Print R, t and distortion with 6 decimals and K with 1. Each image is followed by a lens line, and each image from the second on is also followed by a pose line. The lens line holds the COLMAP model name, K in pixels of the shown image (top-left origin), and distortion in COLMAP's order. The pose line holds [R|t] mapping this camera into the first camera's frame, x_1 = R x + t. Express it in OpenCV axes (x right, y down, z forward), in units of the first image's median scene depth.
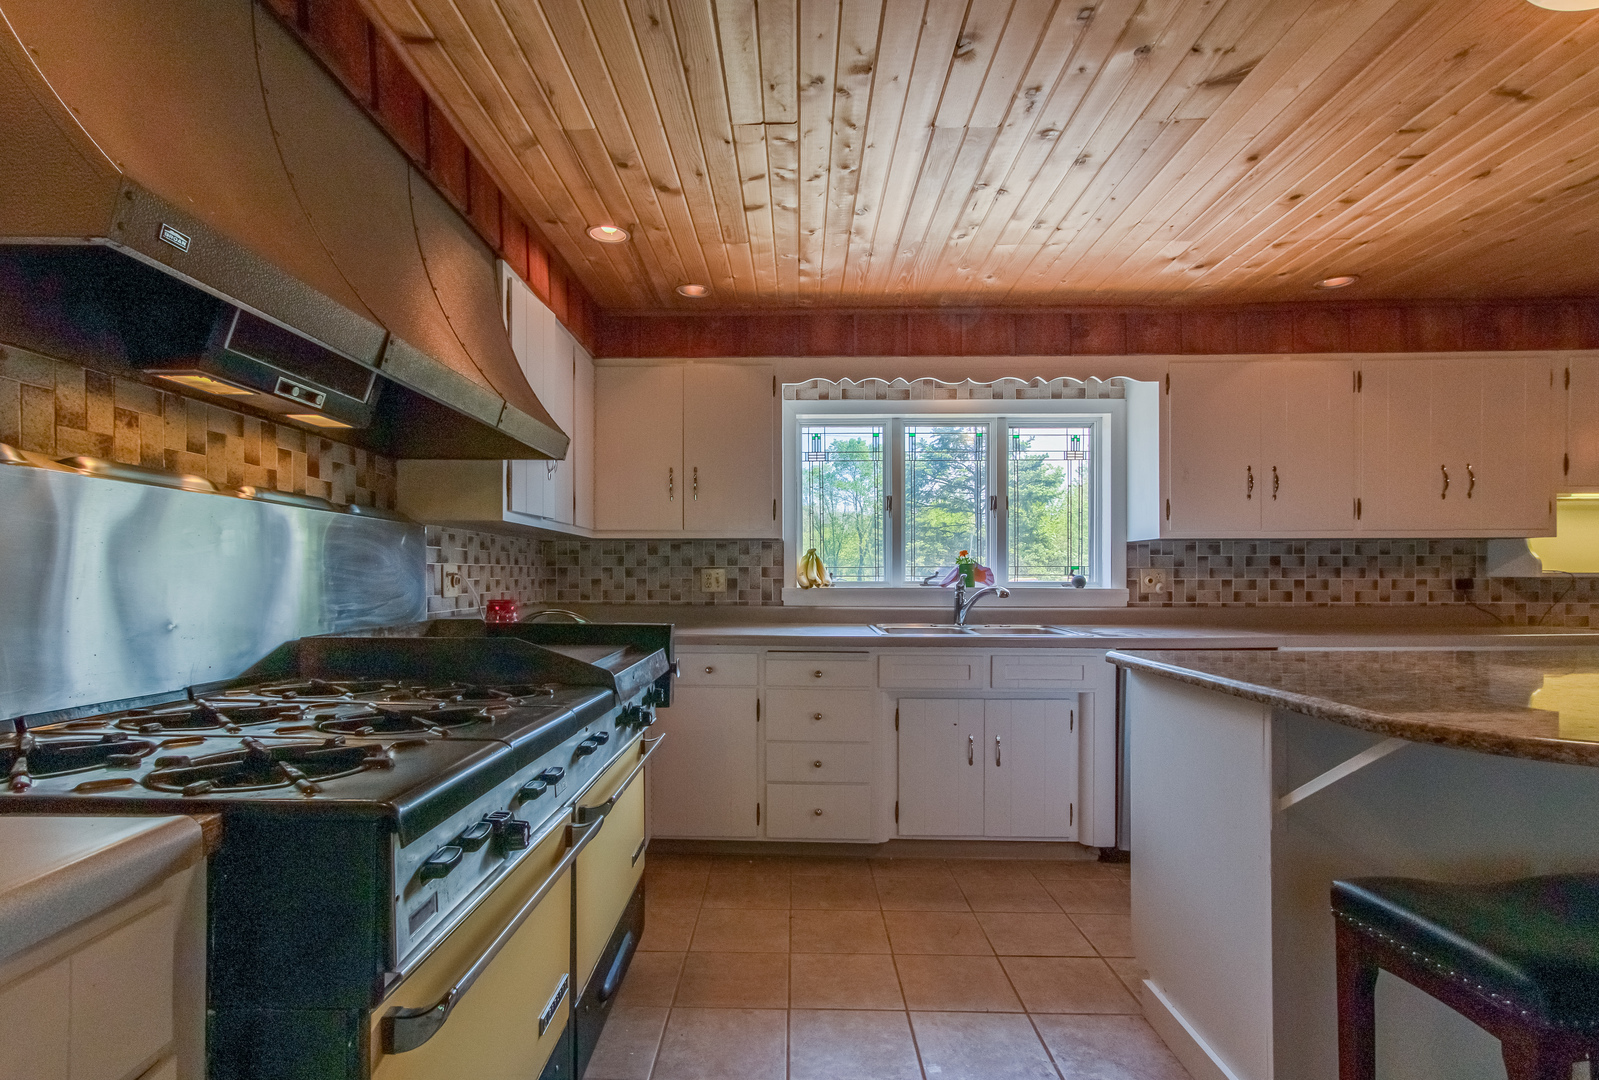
lens RADIAL K [[769.0, 0, 771.9], [0, 769.0, 577.5], [0, 0, 1]] dist [-0.000047, 0.002474]
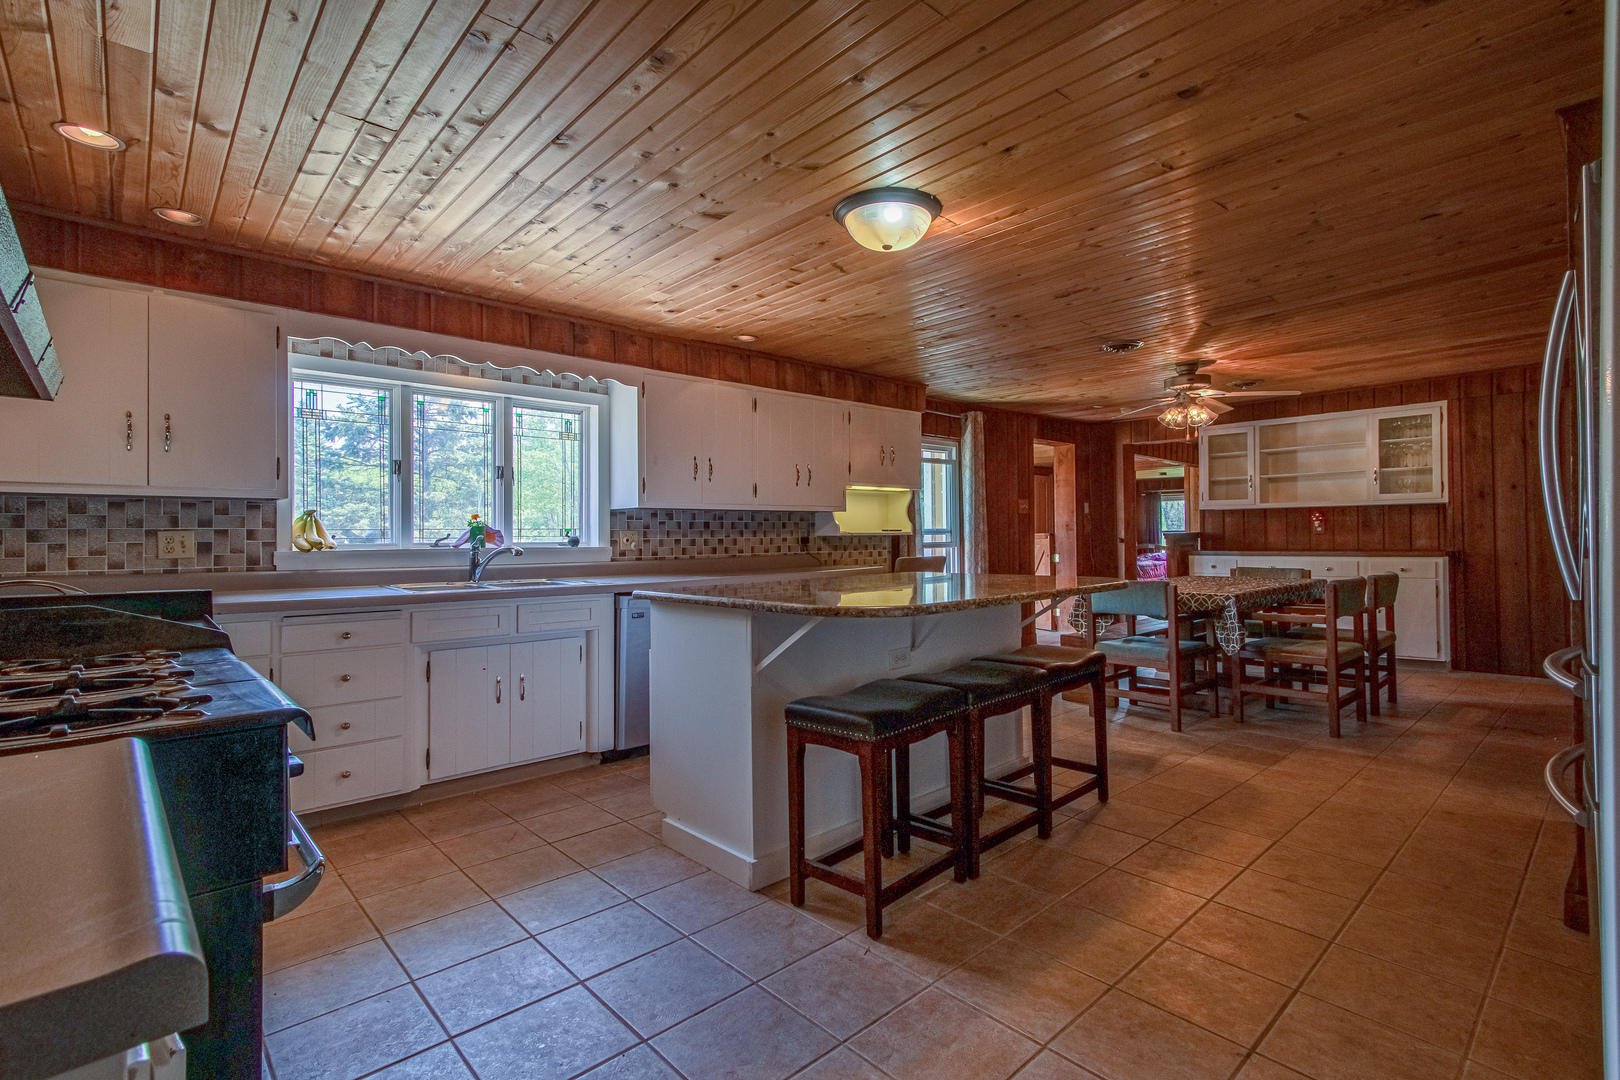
lens RADIAL K [[755.5, 0, 807.3], [0, 755.5, 535.8], [0, 0, 1]] dist [-0.000317, -0.000040]
pose [[0.718665, -0.005028, 0.695339, -0.185300], [0.010289, 0.999941, -0.003405, 0.004570], [-0.695281, 0.009601, 0.718674, -0.121416]]
